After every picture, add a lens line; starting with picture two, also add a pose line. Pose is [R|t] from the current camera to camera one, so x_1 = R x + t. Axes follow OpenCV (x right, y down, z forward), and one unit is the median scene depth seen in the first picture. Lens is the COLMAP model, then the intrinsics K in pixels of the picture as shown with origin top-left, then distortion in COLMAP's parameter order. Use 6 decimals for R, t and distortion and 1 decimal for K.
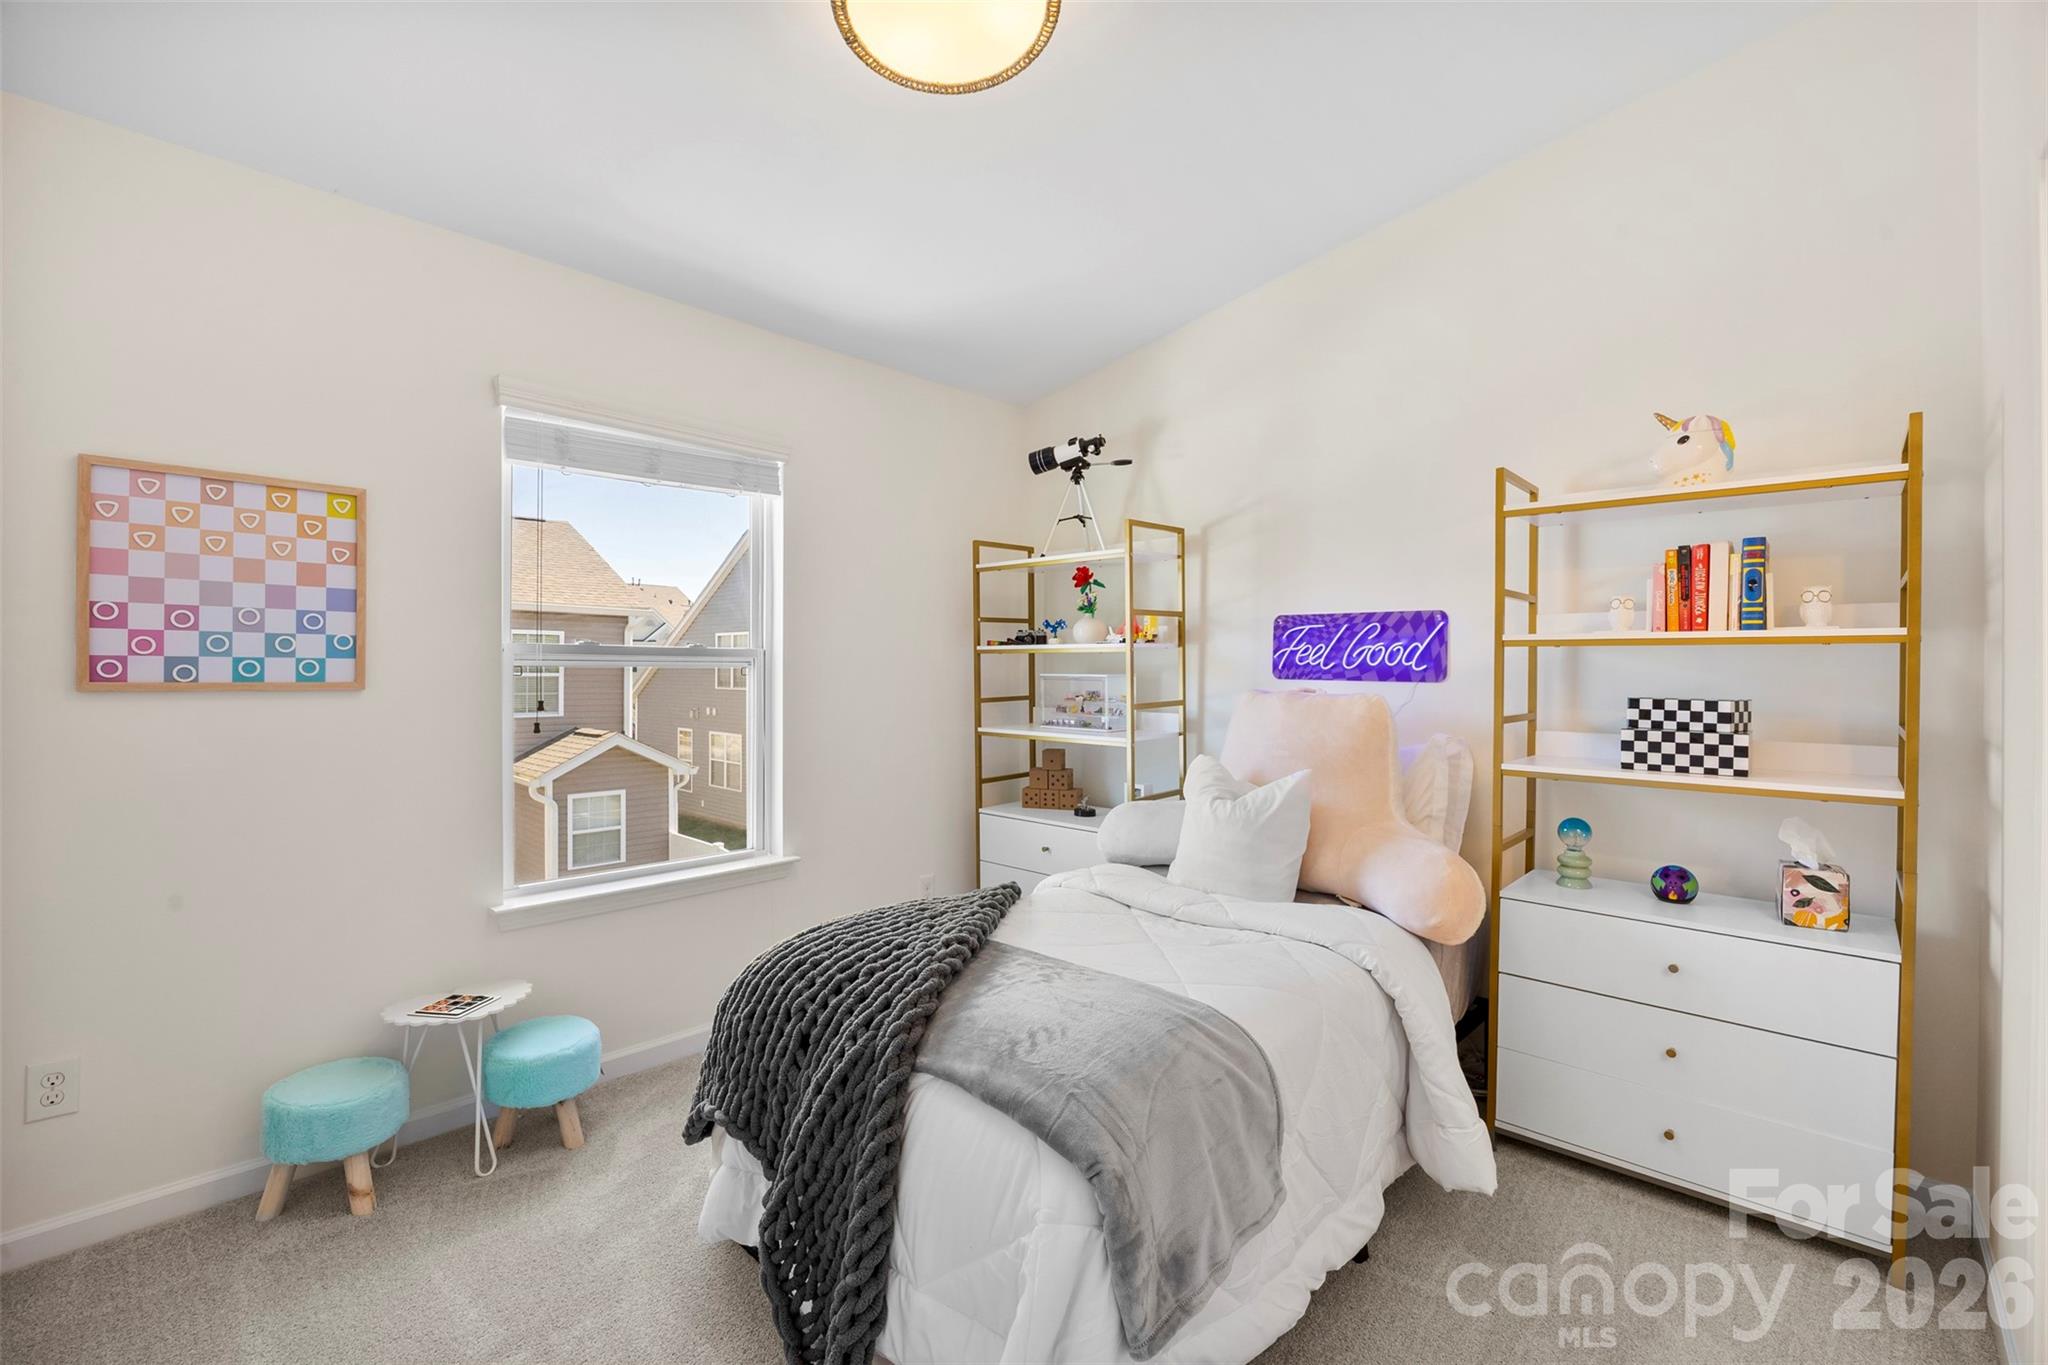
lens RADIAL K [[933.8, 0, 1022.7], [0, 933.8, 671.2], [0, 0, 1]] dist [-0.000820, -0.000122]
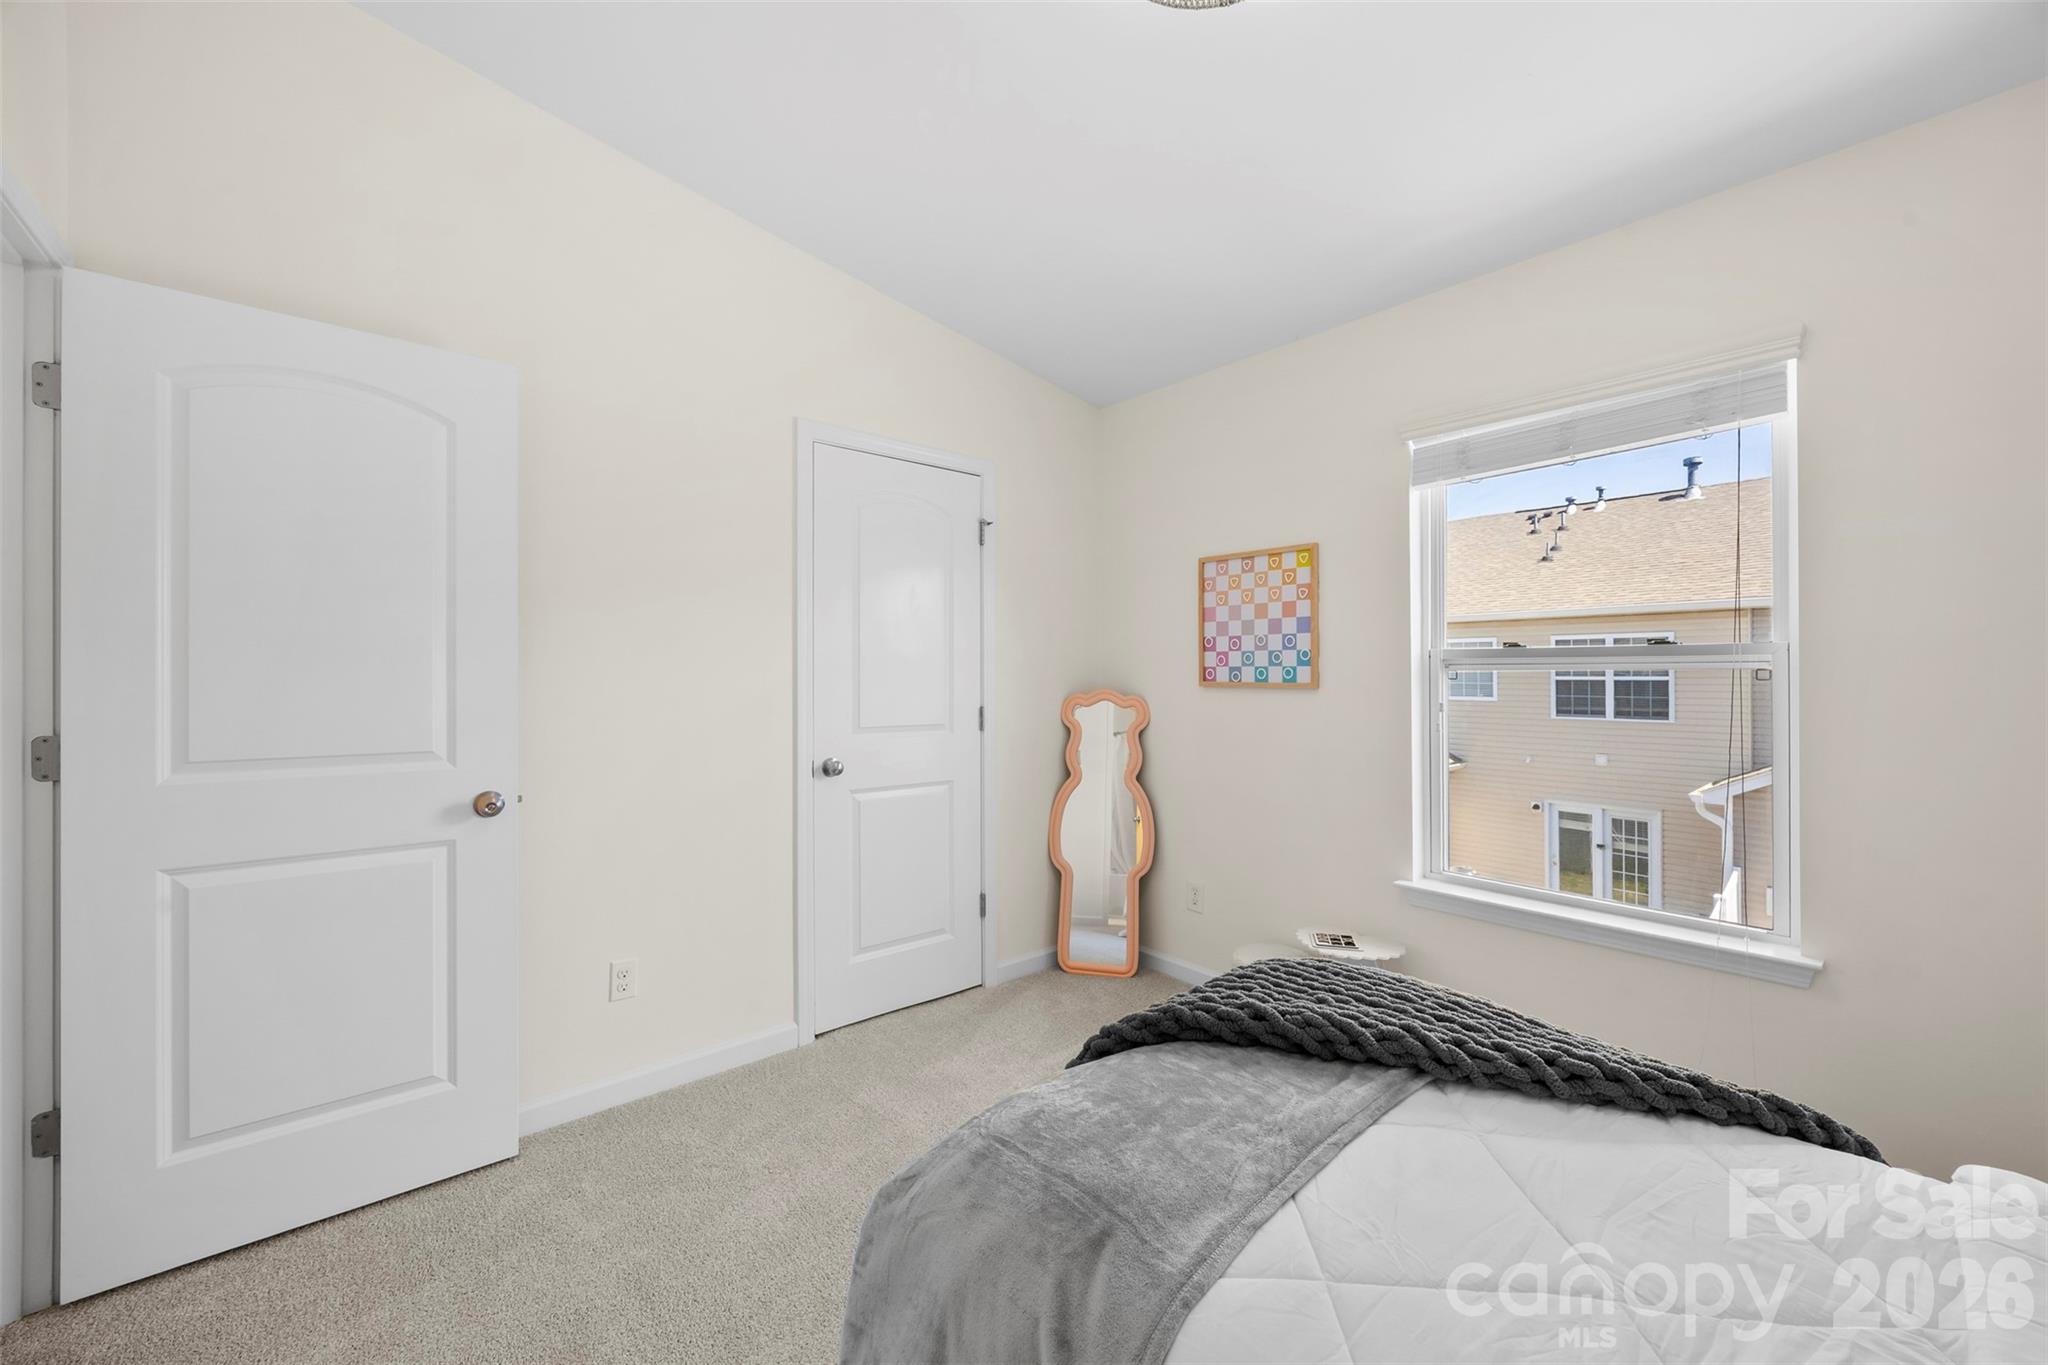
lens RADIAL K [[802.2, 0, 1027.5], [0, 802.2, 680.2], [0, 0, 1]] dist [-0.002354, -0.000043]
pose [[-0.127168, 0.004939, -0.991869, 0.544994], [0.000233, 0.999988, 0.004950, 0.001269], [0.991881, 0.000398, -0.127167, 0.767474]]
